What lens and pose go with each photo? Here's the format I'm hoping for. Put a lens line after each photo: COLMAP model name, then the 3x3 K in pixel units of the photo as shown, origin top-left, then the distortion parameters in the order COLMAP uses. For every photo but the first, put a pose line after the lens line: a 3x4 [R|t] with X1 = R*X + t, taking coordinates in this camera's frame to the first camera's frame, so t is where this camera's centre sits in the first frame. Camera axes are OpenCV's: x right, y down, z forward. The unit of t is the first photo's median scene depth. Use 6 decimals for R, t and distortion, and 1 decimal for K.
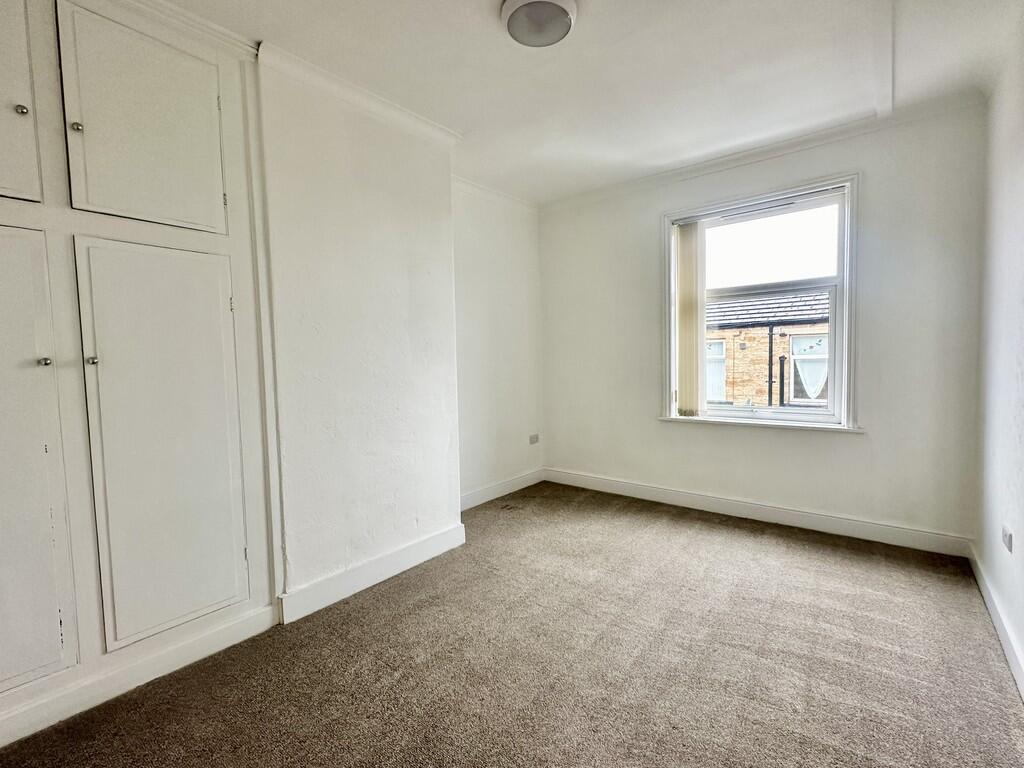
lens RADIAL K [[474.4, 0, 512.0], [0, 474.4, 384.0], [0, 0, 1]] dist [0.000044, 0.000353]
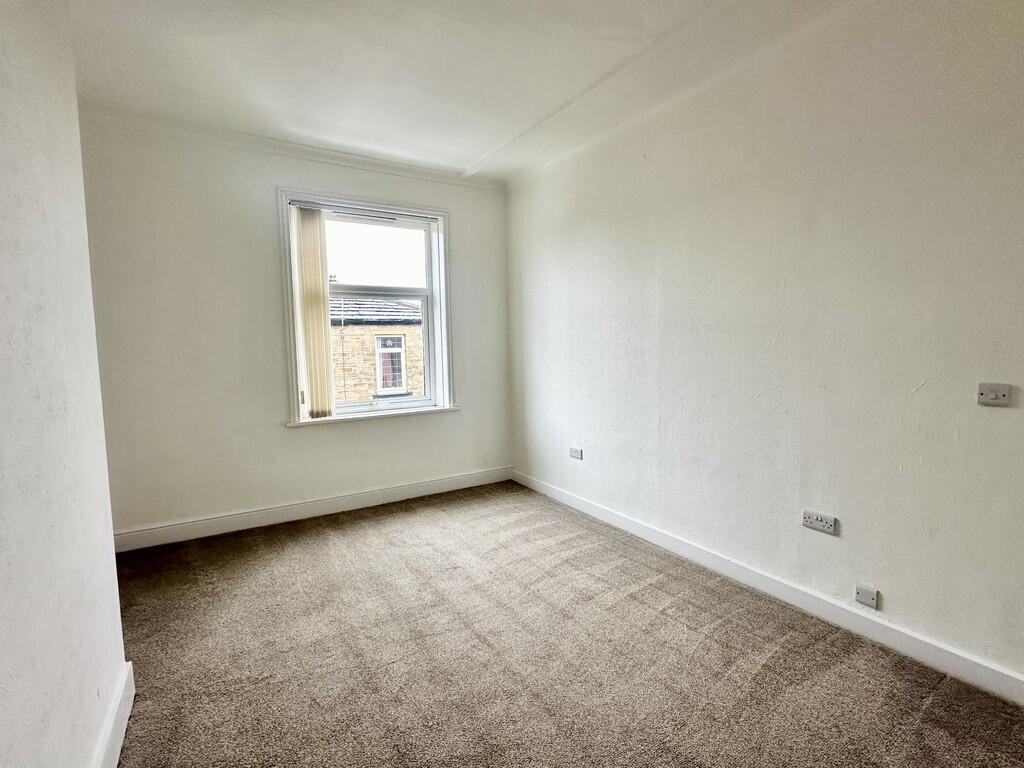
lens RADIAL K [[474.4, 0, 512.0], [0, 474.4, 384.0], [0, 0, 1]] dist [0.000044, 0.000353]
pose [[0.336227, -0.061098, 0.939797, -0.417862], [0.065378, 0.997000, 0.041427, -0.013188], [-0.939509, 0.047513, 0.339213, 0.367294]]
